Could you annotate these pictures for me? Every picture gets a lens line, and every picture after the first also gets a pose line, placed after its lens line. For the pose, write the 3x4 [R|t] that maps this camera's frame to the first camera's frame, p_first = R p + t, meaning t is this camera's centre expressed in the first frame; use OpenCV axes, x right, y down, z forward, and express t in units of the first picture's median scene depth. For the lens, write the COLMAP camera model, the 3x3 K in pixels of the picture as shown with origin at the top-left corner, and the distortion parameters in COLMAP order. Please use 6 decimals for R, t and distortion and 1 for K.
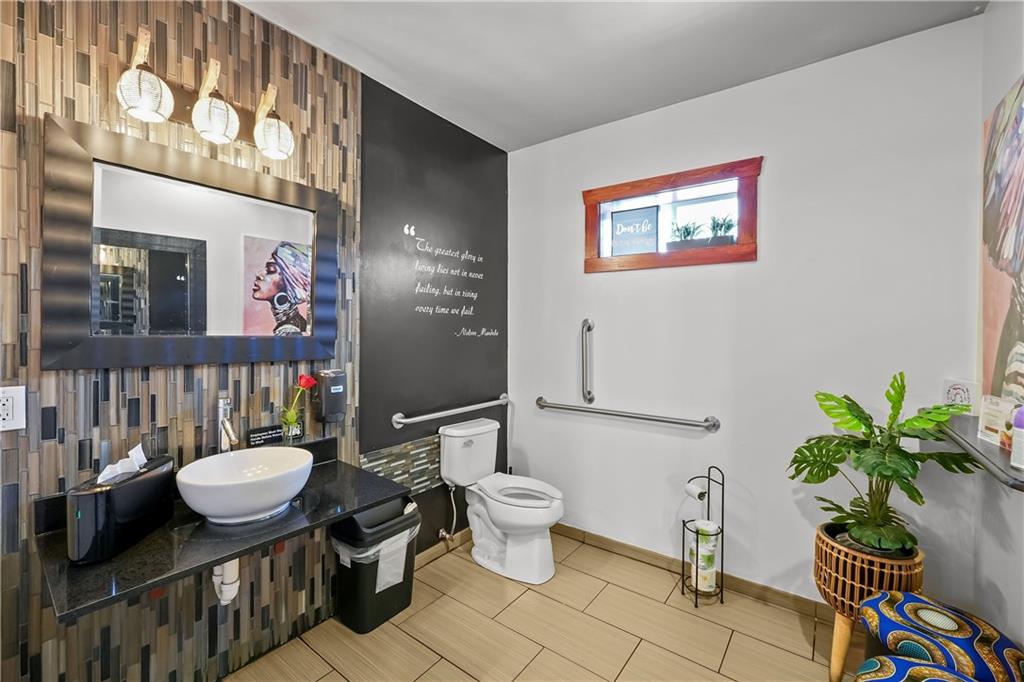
lens RADIAL K [[431.6, 0, 510.9], [0, 431.6, 337.2], [0, 0, 1]] dist [-0.003167, 0.000588]
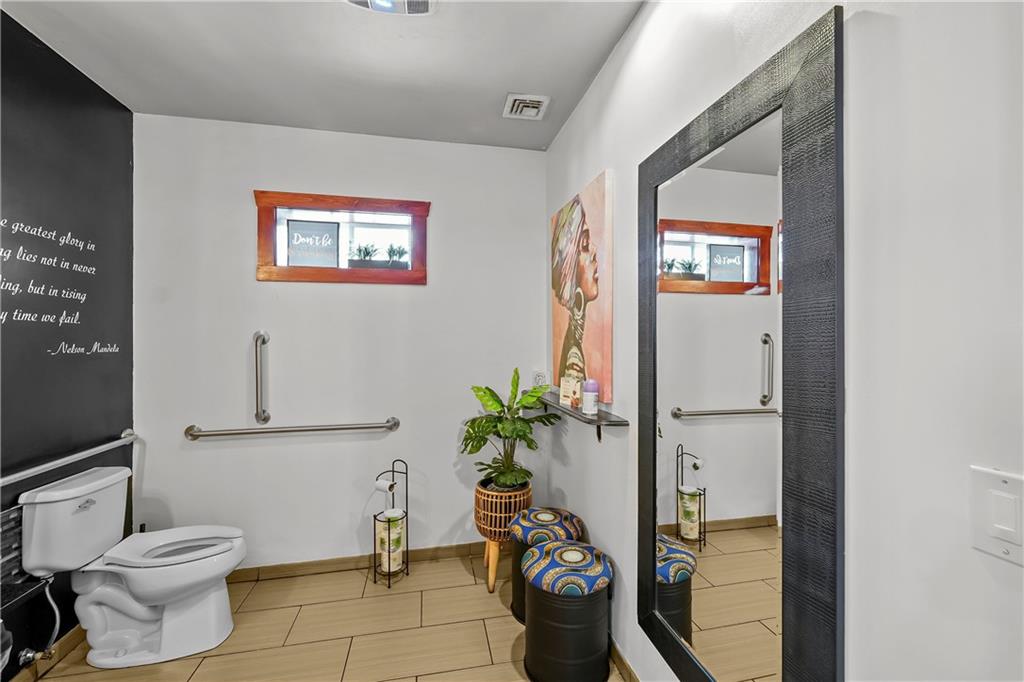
lens RADIAL K [[431.6, 0, 520.2], [0, 431.6, 340.6], [0, 0, 1]] dist [-0.003167, 0.000588]
pose [[0.654767, -0.009315, 0.755773, -0.172647], [0.023911, 0.999679, -0.008394, -0.001255], [-0.755453, 0.023568, 0.654779, -0.009358]]
